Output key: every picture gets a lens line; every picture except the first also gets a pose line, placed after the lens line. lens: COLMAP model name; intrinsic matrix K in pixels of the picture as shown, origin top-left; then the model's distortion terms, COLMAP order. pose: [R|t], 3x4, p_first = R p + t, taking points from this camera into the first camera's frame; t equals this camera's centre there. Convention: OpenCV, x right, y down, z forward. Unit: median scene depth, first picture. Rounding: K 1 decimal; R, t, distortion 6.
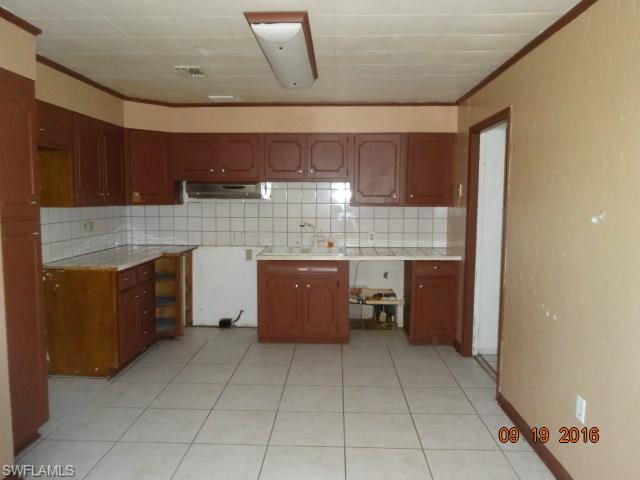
lens RADIAL K [[479.0, 0, 319.4], [0, 479.0, 239.3], [0, 0, 1]] dist [0.000348, 0.005670]
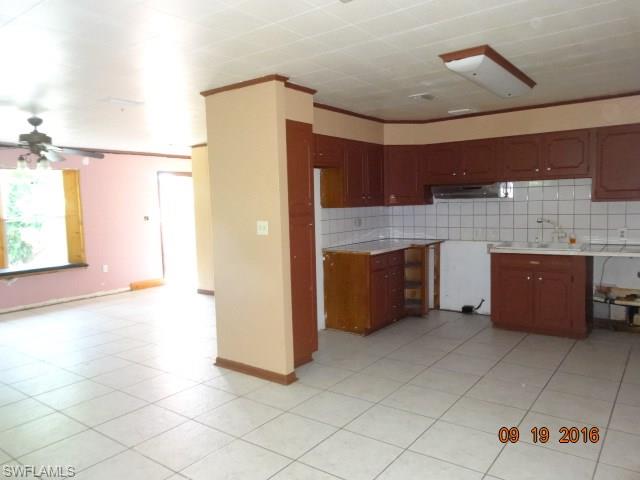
lens RADIAL K [[479.0, 0, 318.5], [0, 479.0, 239.6], [0, 0, 1]] dist [0.000348, 0.005670]
pose [[0.824026, 0.016689, -0.566306, 0.164116], [-0.020155, 0.999797, 0.000137, 0.020571], [0.566194, 0.011301, 0.824195, -0.136083]]
